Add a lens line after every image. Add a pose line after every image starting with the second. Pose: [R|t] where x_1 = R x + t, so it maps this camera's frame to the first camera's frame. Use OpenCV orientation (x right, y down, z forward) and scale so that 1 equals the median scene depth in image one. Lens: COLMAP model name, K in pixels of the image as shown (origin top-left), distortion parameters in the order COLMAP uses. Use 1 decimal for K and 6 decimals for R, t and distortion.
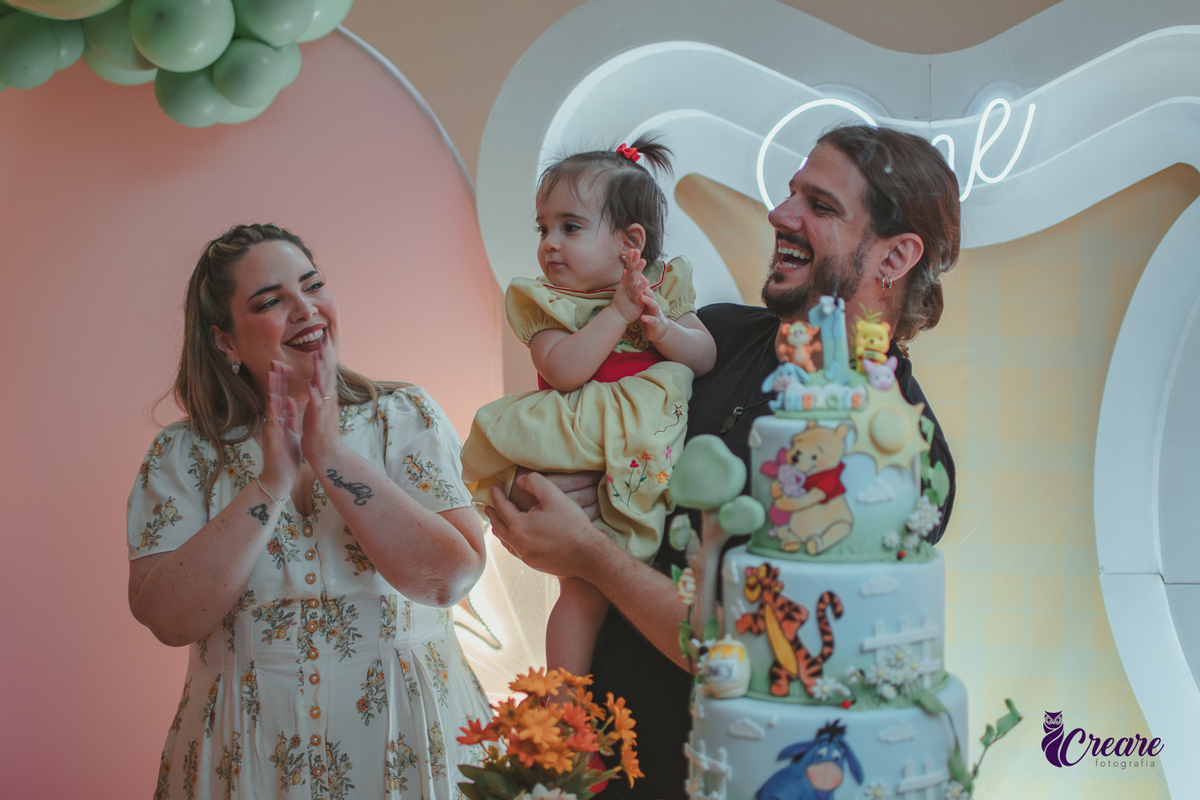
lens RADIAL K [[1848.9, 0, 600.3], [0, 1848.9, 396.1], [0, 0, 1]] dist [-0.160608, 0.000000]
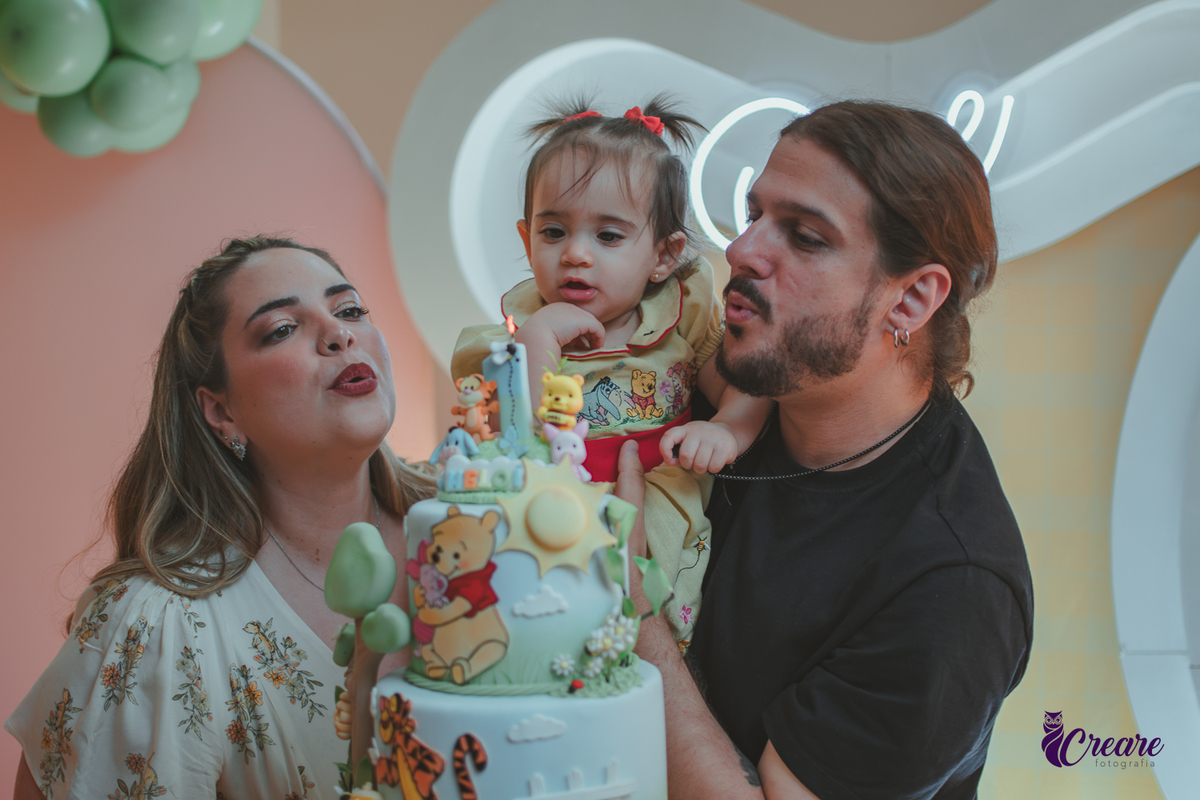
lens RADIAL K [[1848.9, 0, 589.9], [0, 1848.9, 390.5], [0, 0, 1]] dist [-0.160608, 0.000000]
pose [[0.991659, -0.014042, -0.128125, 0.264843], [0.011610, 0.999738, -0.019709, -0.018634], [0.128368, 0.018057, 0.991562, 0.253559]]
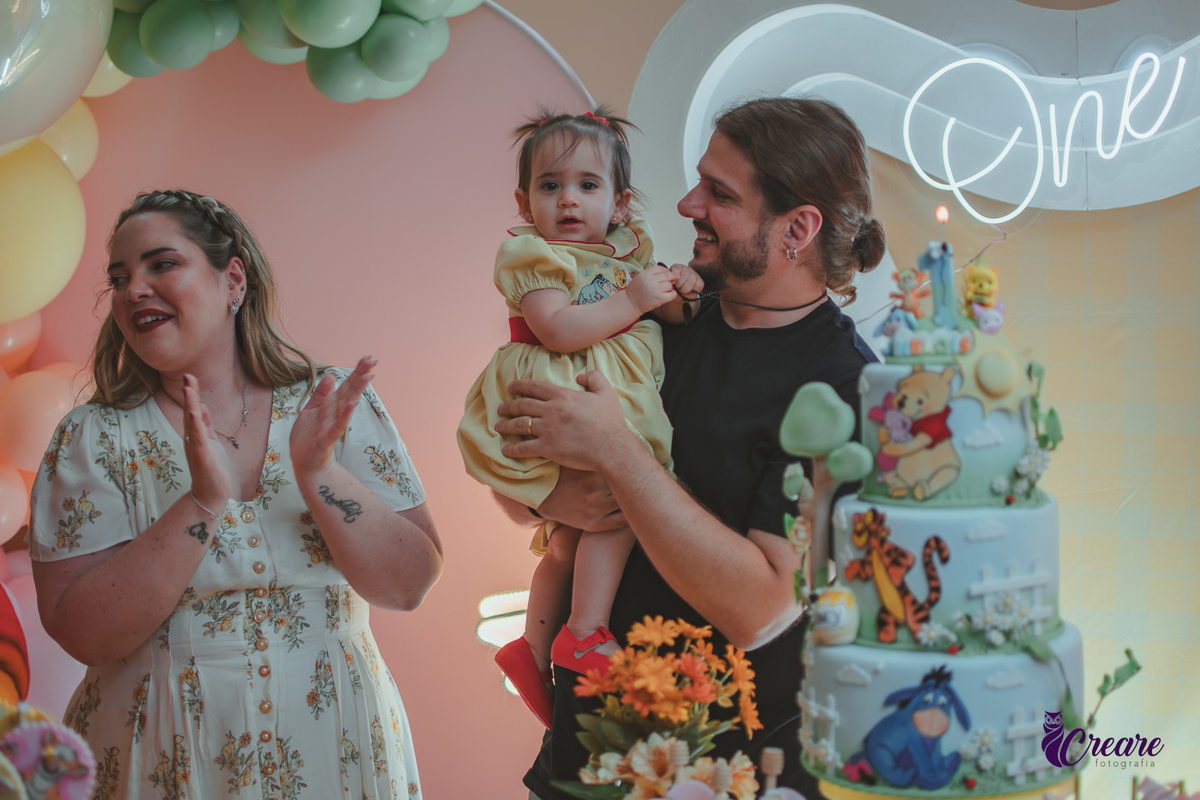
lens RADIAL K [[1848.9, 0, 604.3], [0, 1848.9, 402.0], [0, 0, 1]] dist [-0.160608, 0.000000]
pose [[0.994238, -0.010851, -0.106643, 0.052033], [0.011861, 0.999891, 0.008844, 0.022315], [0.106535, -0.010058, 0.994258, -0.001966]]
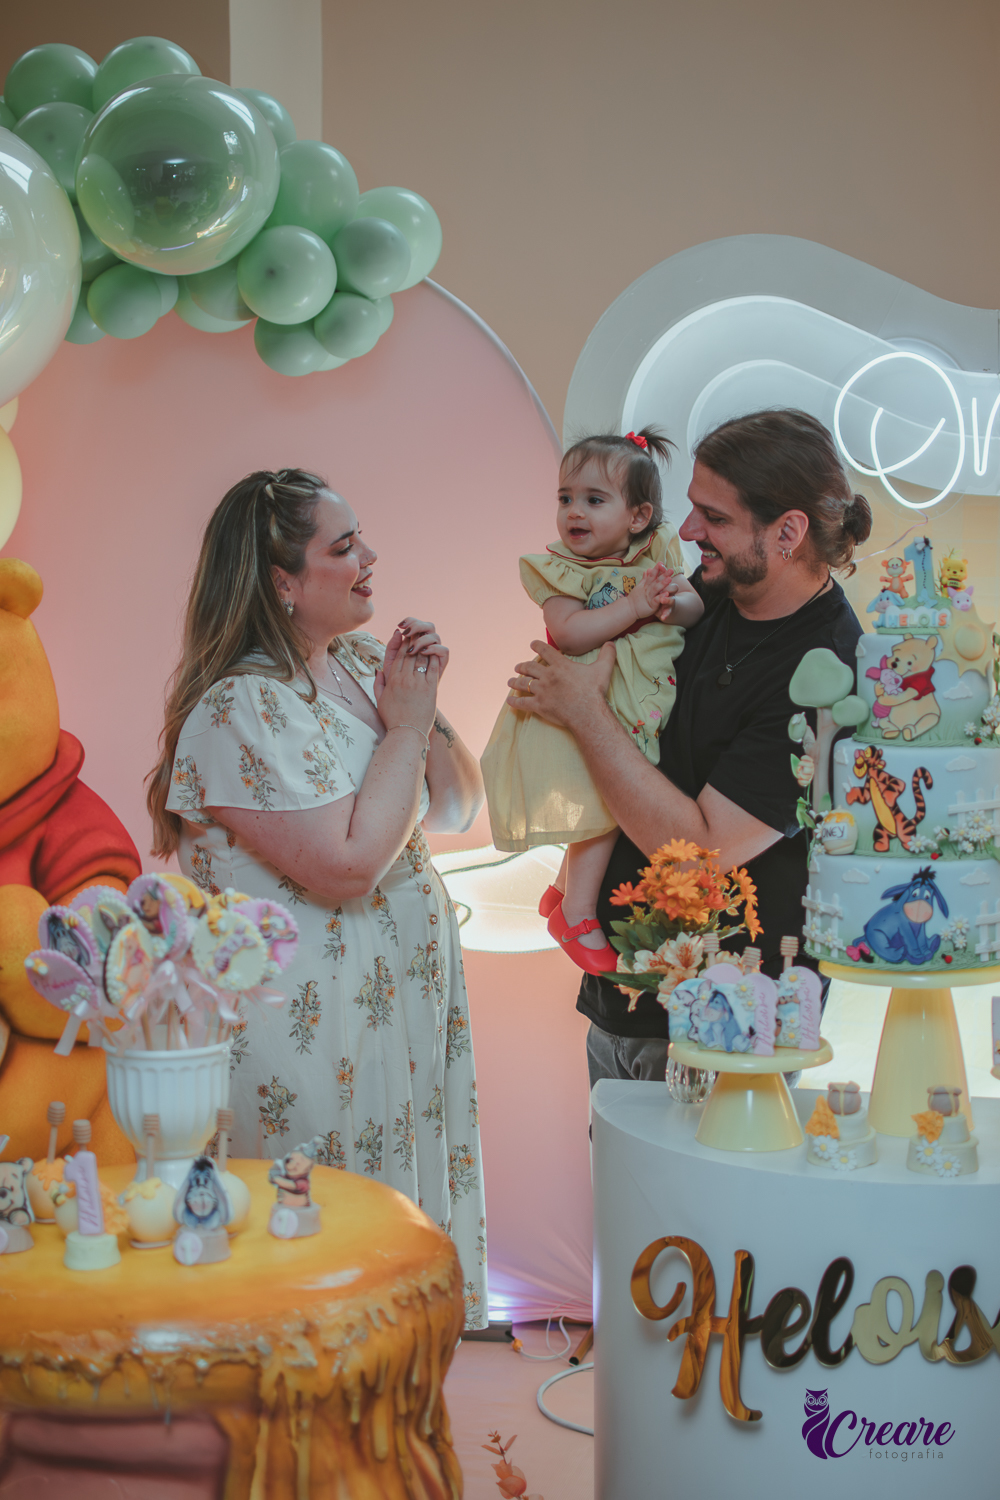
lens RADIAL K [[2311.2, 0, 506.0], [0, 2311.2, 782.3], [0, 0, 1]] dist [-0.160608, 0.000000]
pose [[0.999577, 0.002361, -0.028987, -0.114513], [-0.000950, 0.998817, 0.048609, 0.037975], [0.029067, -0.048561, 0.998397, -0.584343]]
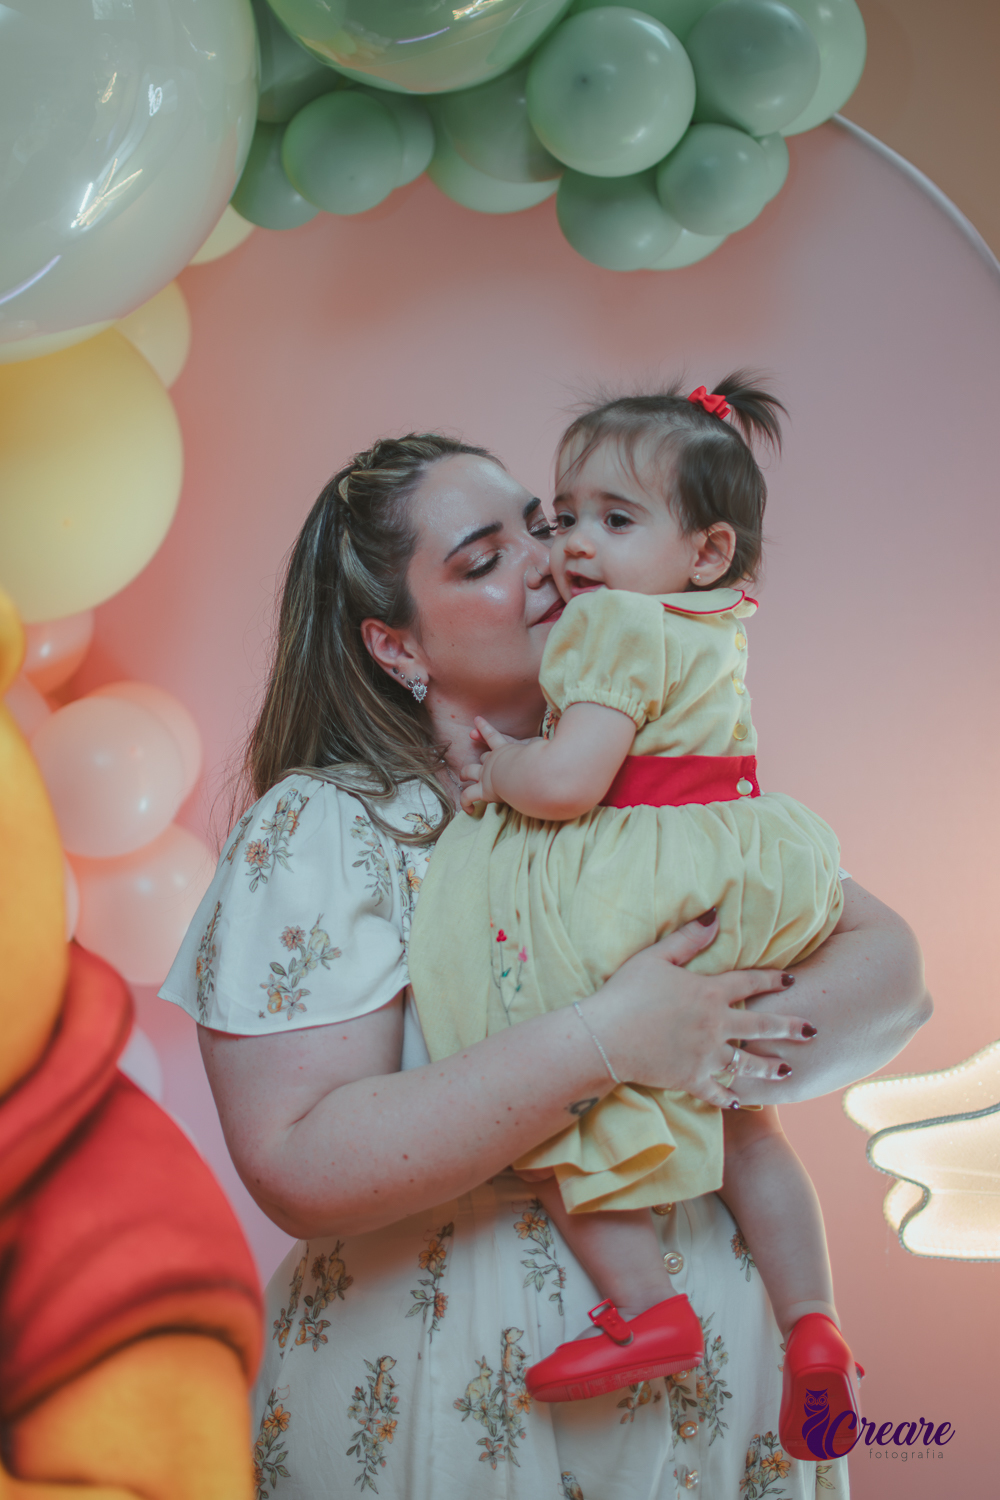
lens RADIAL K [[2281.5, 0, 506.5], [0, 2281.5, 756.3], [0, 0, 1]] dist [-0.102563, 0.000000]
pose [[0.986666, 0.009712, -0.162468, -0.244063], [-0.005613, 0.999655, 0.025671, -0.001783], [0.162661, -0.024417, 0.986380, 0.413125]]
